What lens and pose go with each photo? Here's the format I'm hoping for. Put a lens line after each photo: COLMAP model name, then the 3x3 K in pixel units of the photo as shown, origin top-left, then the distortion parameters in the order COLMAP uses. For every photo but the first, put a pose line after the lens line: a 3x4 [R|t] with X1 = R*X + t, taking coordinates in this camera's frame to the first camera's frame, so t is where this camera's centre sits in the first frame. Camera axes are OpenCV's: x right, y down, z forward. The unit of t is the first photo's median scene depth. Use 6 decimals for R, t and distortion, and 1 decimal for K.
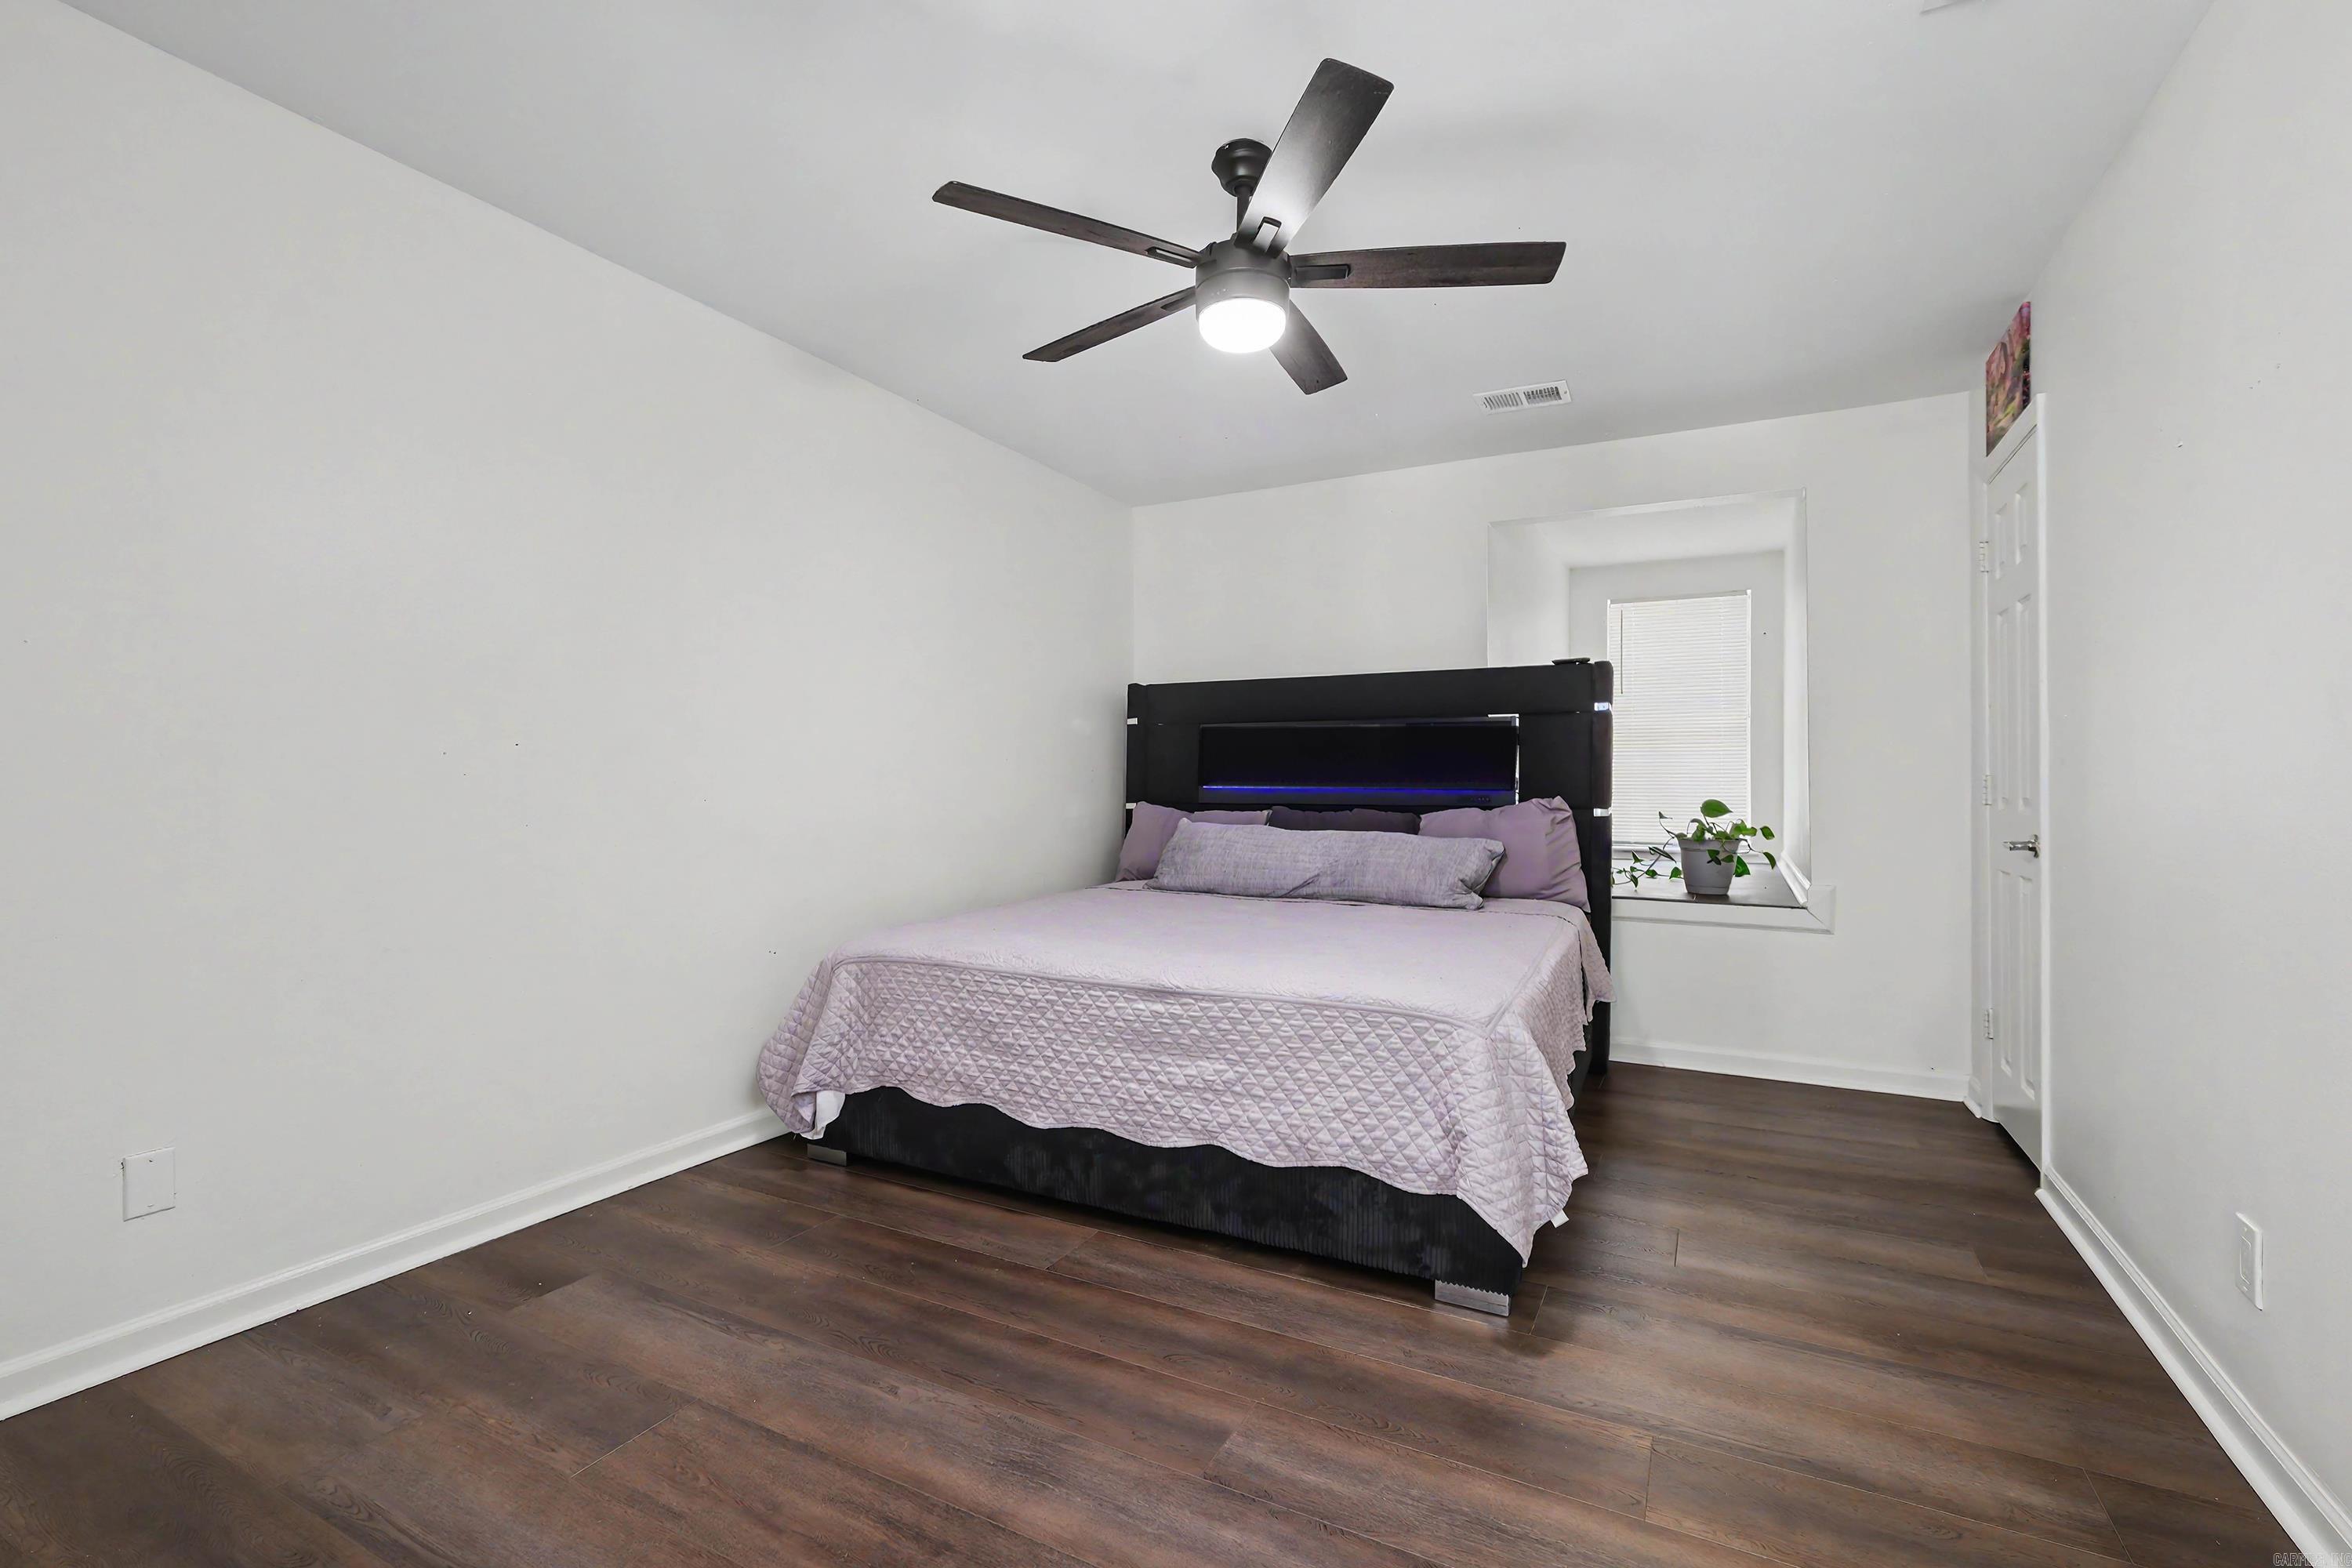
lens RADIAL K [[1116.8, 0, 1176.0], [0, 1116.8, 784.0], [0, 0, 1]] dist [0.000759, -0.000386]
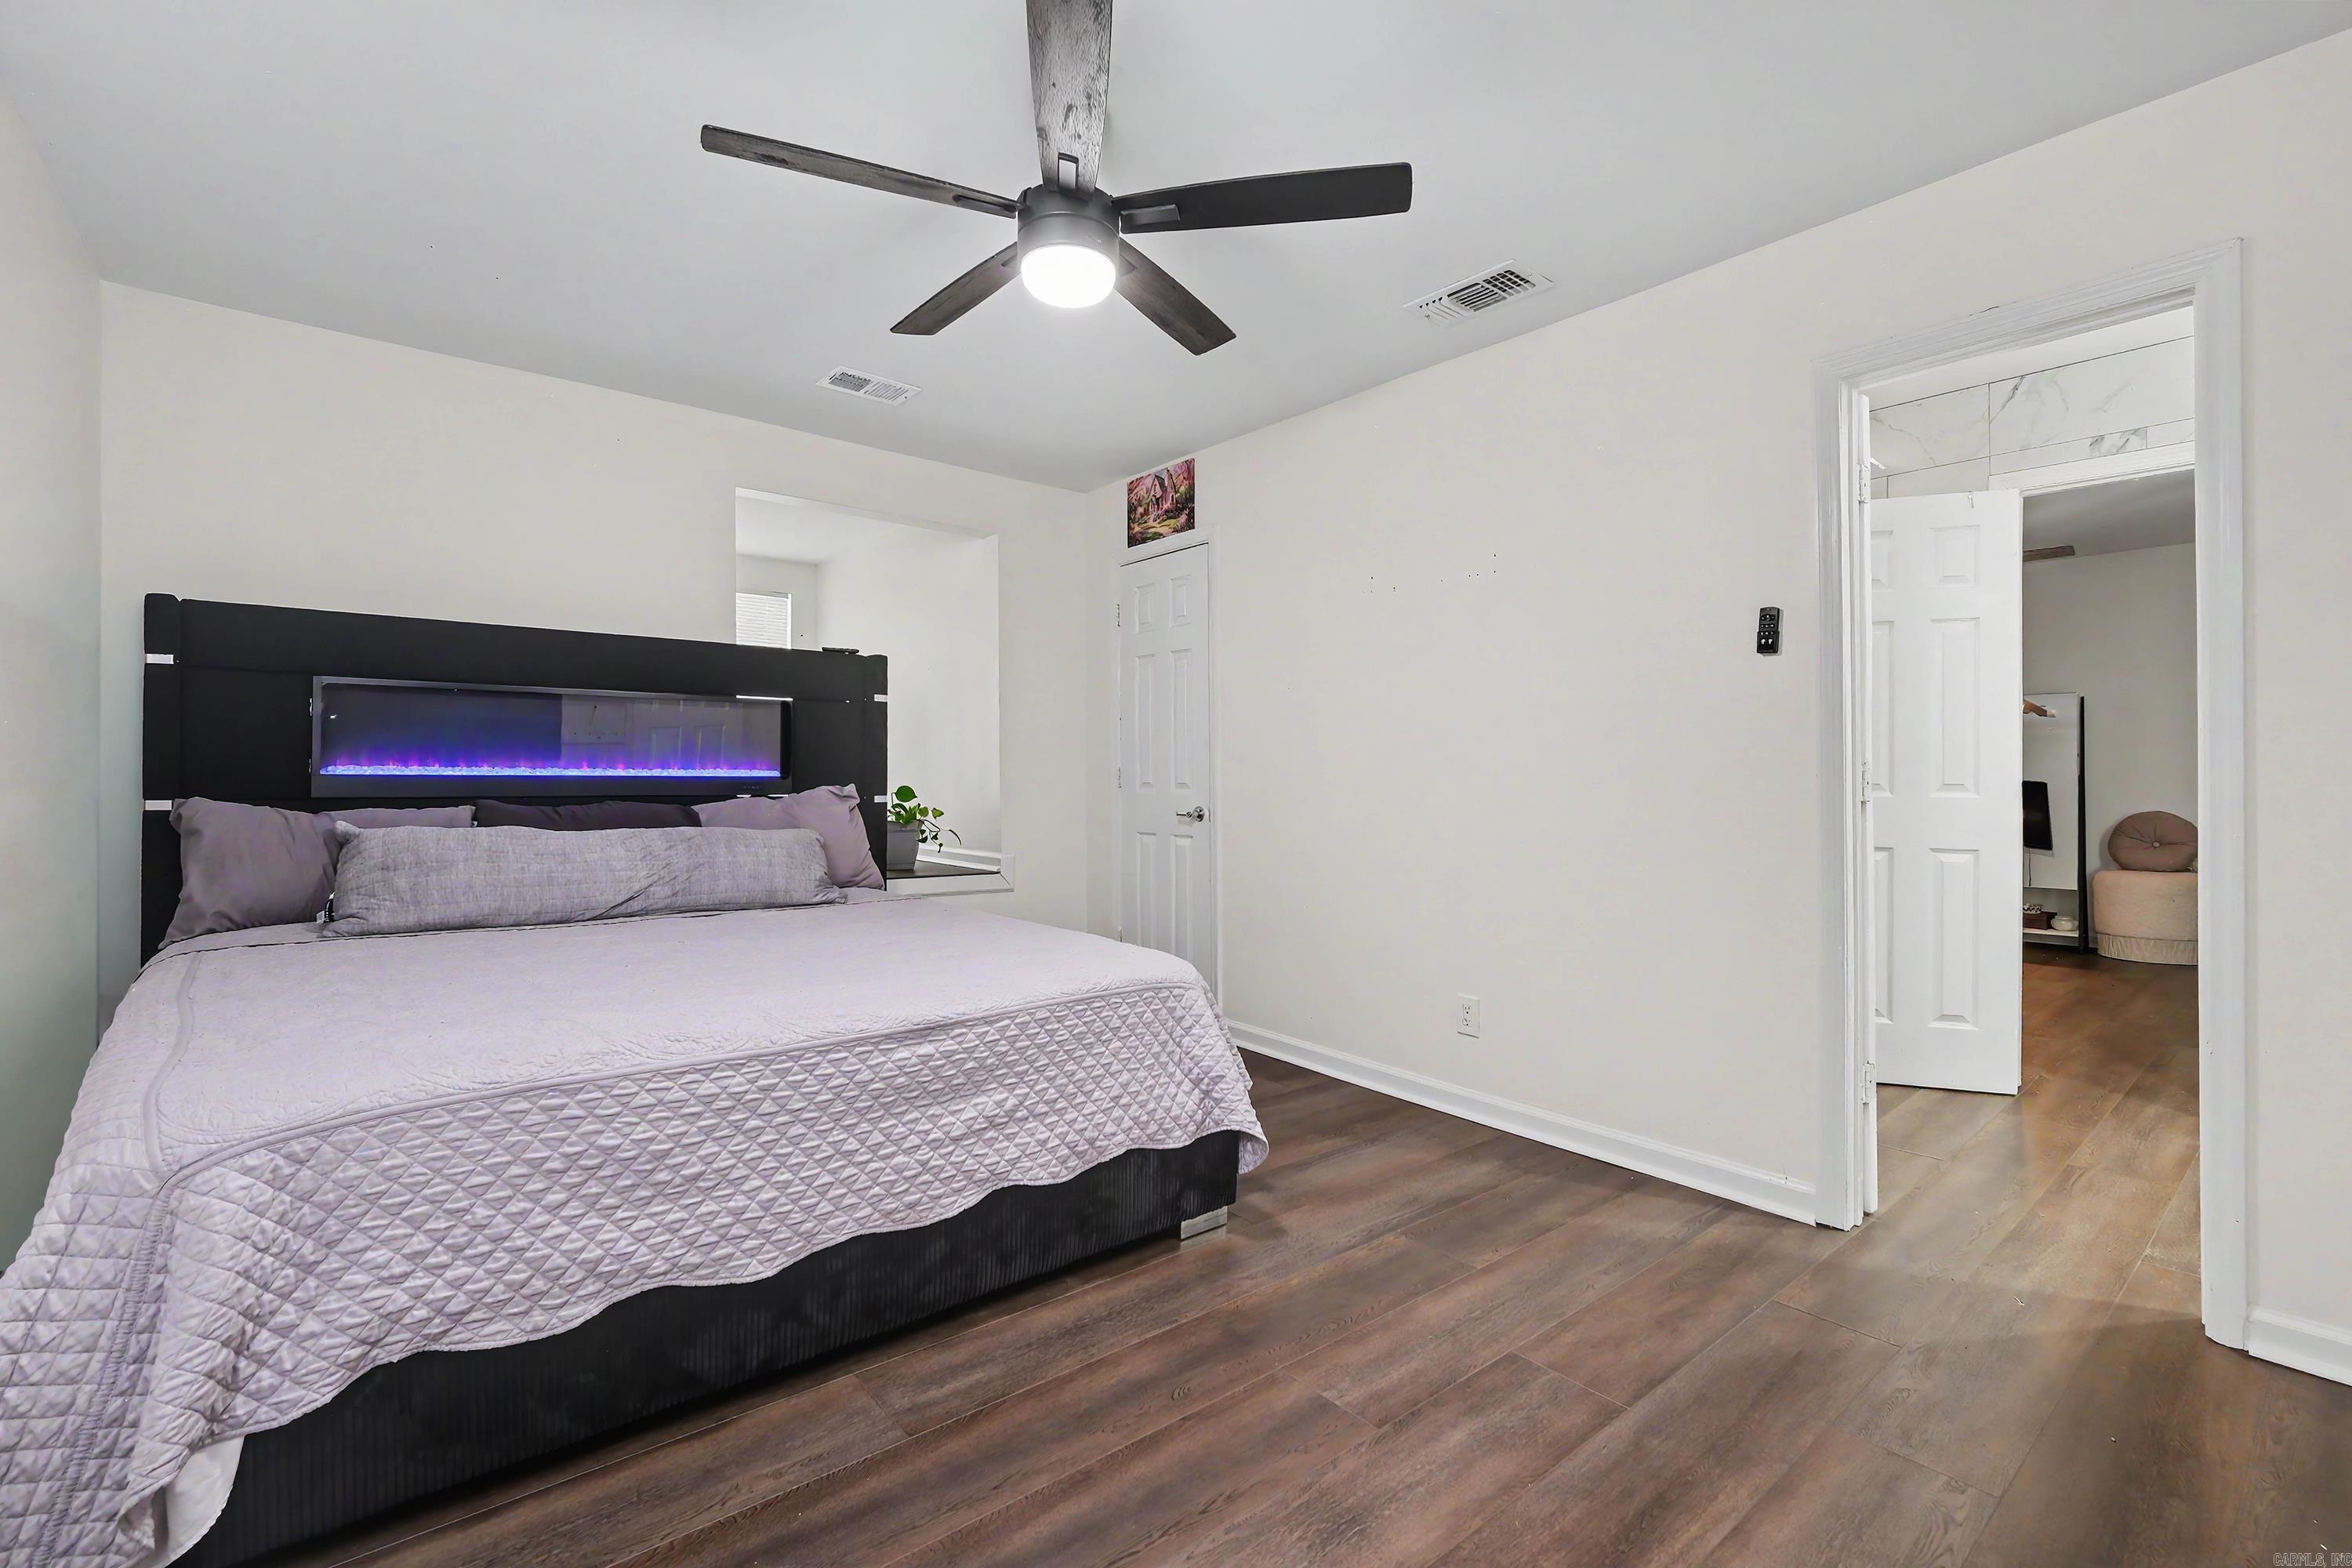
lens RADIAL K [[1074.3, 0, 1178.1], [0, 1074.3, 765.1], [0, 0, 1]] dist [-0.005140, -0.000882]
pose [[0.336481, 0.010516, 0.941632, -0.680780], [-0.005211, 0.999943, -0.009304, 0.002208], [-0.941676, -0.001776, 0.336517, 0.569760]]
